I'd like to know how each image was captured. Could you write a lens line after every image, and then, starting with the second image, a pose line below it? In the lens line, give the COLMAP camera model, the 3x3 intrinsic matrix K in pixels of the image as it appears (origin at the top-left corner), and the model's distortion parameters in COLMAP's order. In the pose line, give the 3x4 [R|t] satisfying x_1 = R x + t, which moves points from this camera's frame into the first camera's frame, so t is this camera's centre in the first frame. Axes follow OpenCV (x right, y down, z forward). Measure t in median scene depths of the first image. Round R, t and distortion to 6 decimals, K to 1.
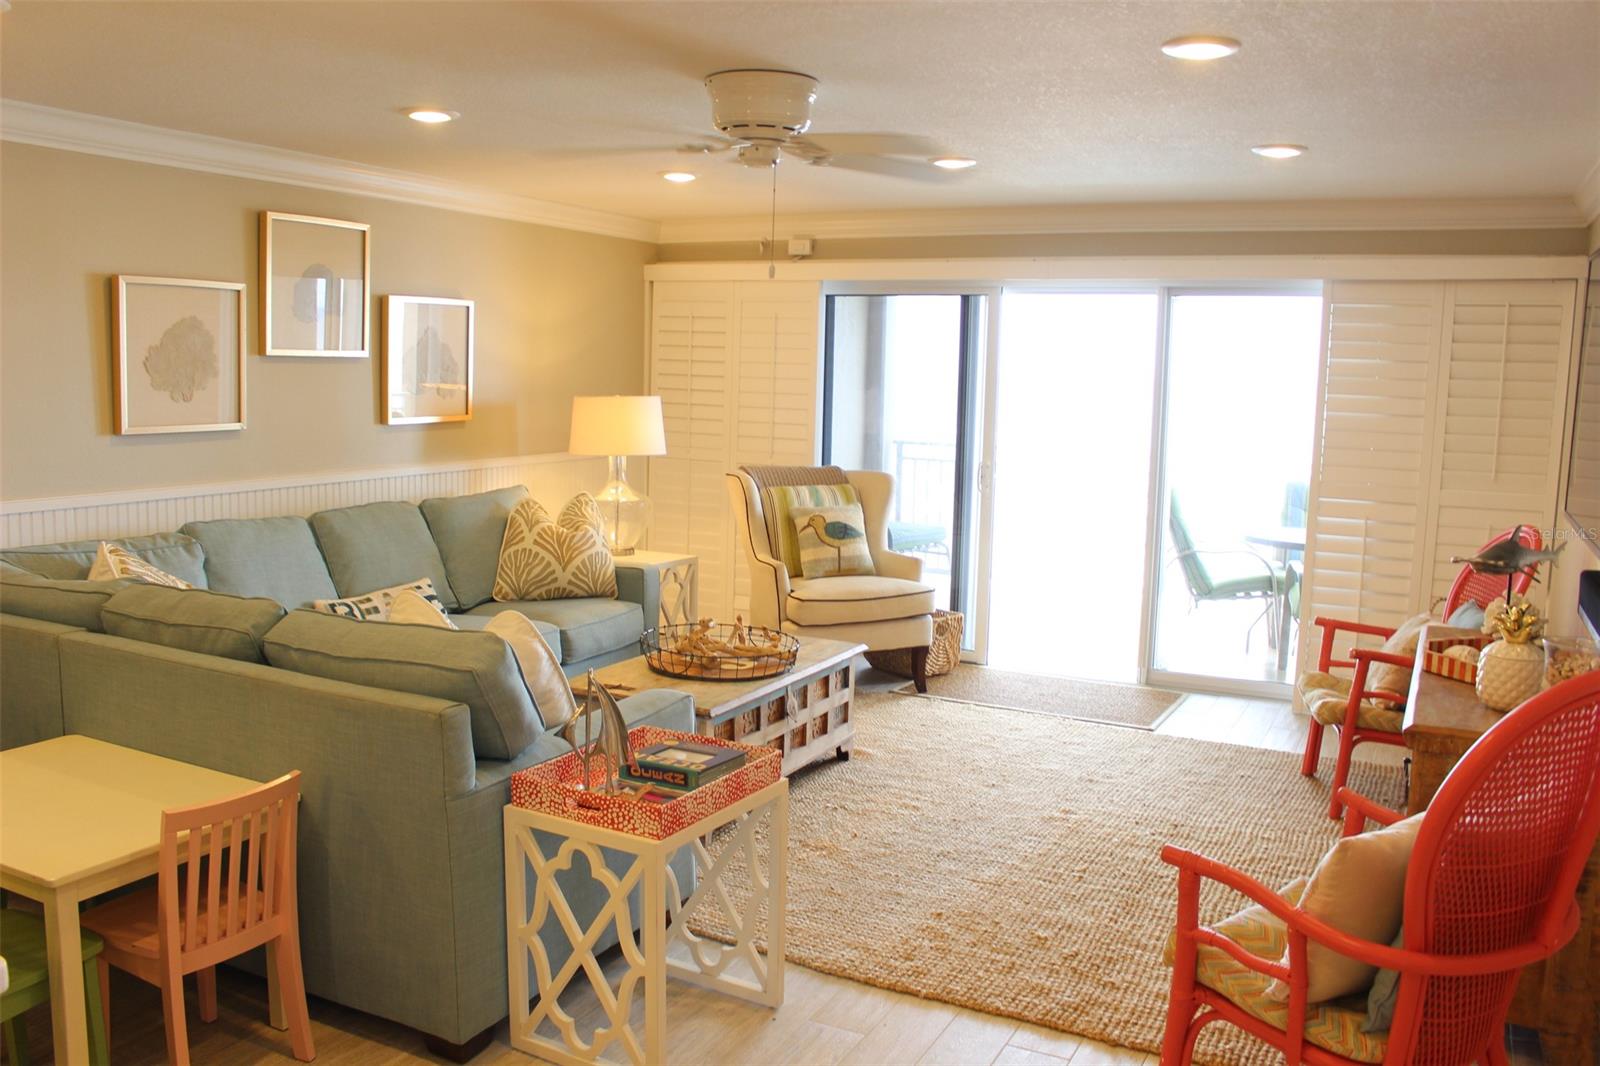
lens RADIAL K [[1343.5, 0, 785.2], [0, 1343.5, 538.4], [0, 0, 1]] dist [-0.131398, 0.108998]
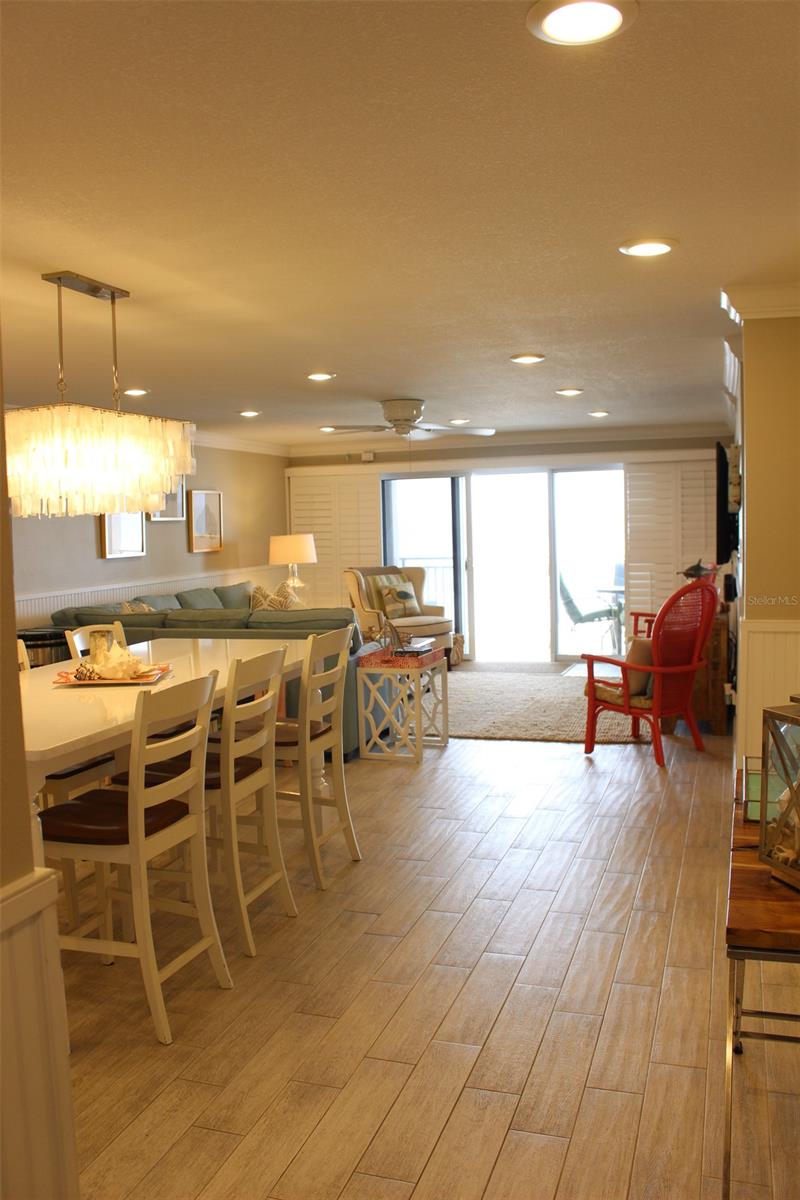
lens RADIAL K [[1007.7, 0, 405.9], [0, 1007.7, 597.6], [0, 0, 1]] dist [-0.131398, 0.108998]
pose [[0.986594, -0.061125, 0.151314, -0.188957], [0.069192, 0.996418, -0.048627, 0.072870], [-0.147799, 0.058445, 0.987289, -0.514044]]
